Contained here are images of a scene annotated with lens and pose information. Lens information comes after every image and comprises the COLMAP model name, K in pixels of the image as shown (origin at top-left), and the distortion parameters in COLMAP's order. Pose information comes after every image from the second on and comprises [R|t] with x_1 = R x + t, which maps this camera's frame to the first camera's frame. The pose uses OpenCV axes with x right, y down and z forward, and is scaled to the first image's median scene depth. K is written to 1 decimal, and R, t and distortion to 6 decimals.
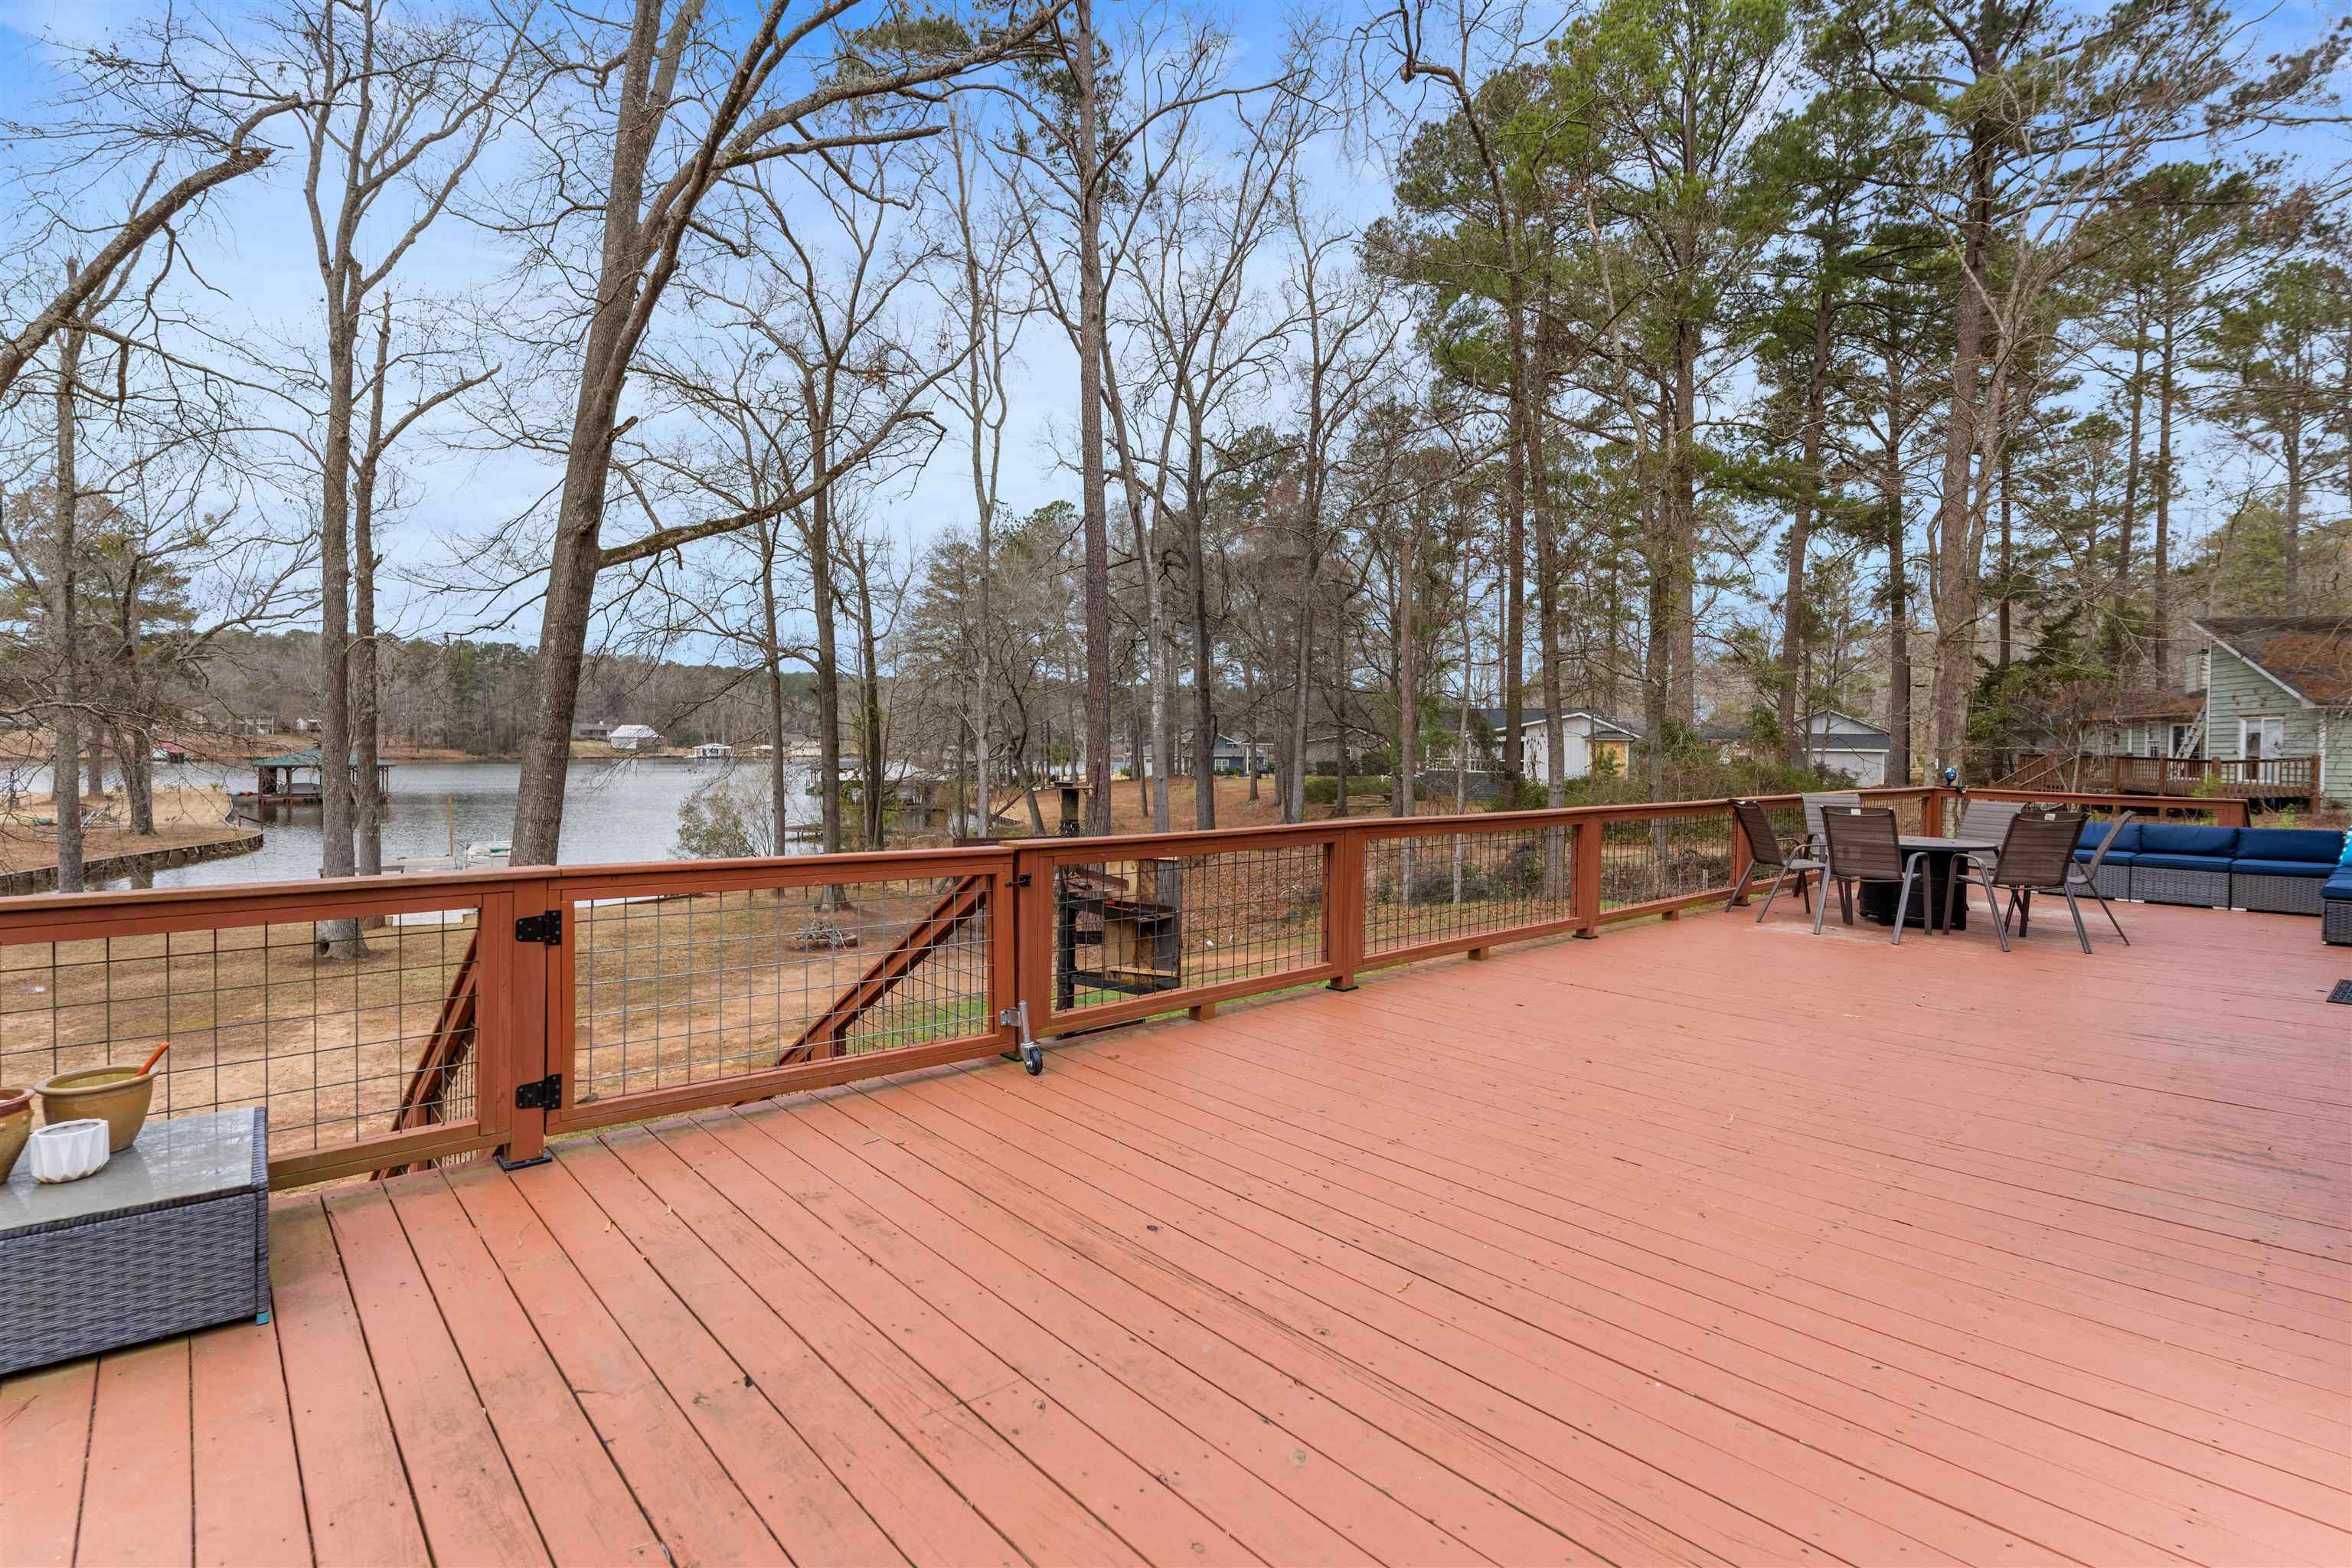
lens RADIAL K [[1126.0, 0, 1161.6], [0, 1126.0, 767.8], [0, 0, 1]] dist [0.000386, -0.000128]
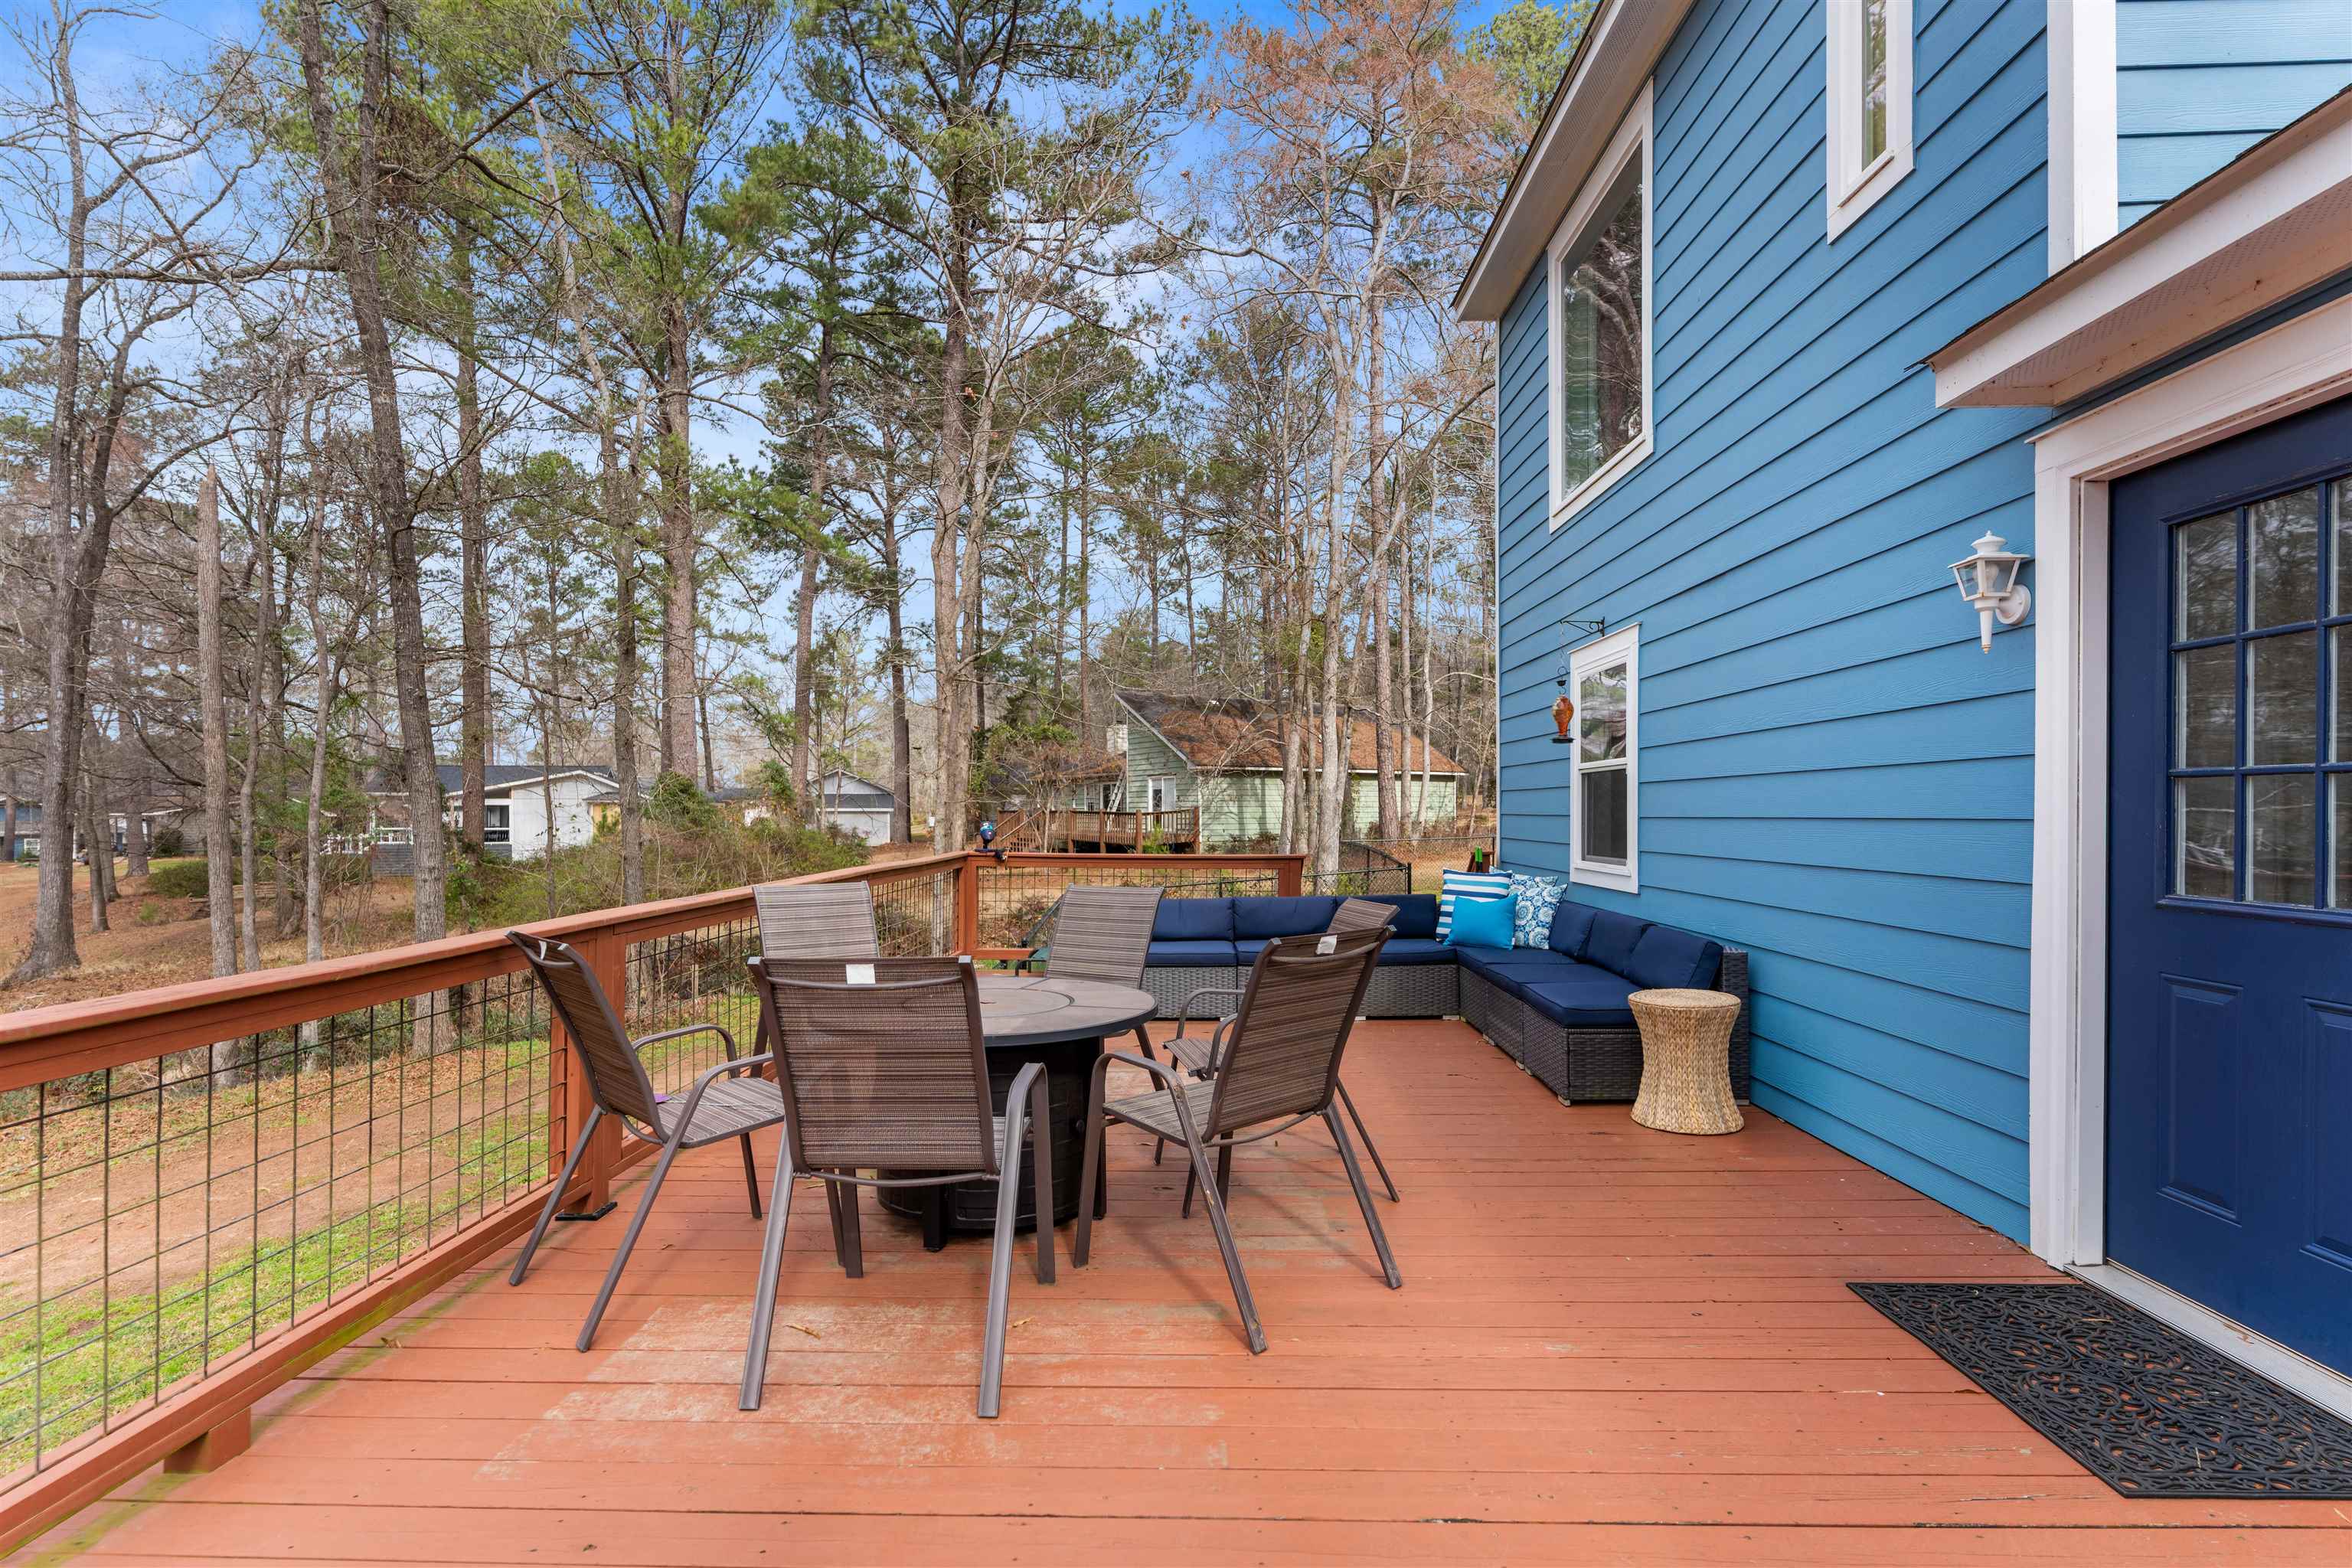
lens RADIAL K [[1127.7, 0, 1168.5], [0, 1127.7, 805.8], [0, 0, 1]] dist [0.003361, 0.000208]
pose [[0.686703, -0.012838, 0.726825, 0.074423], [0.030269, 0.999482, -0.010944, 0.000179], [-0.726308, 0.029515, 0.686735, 0.119464]]
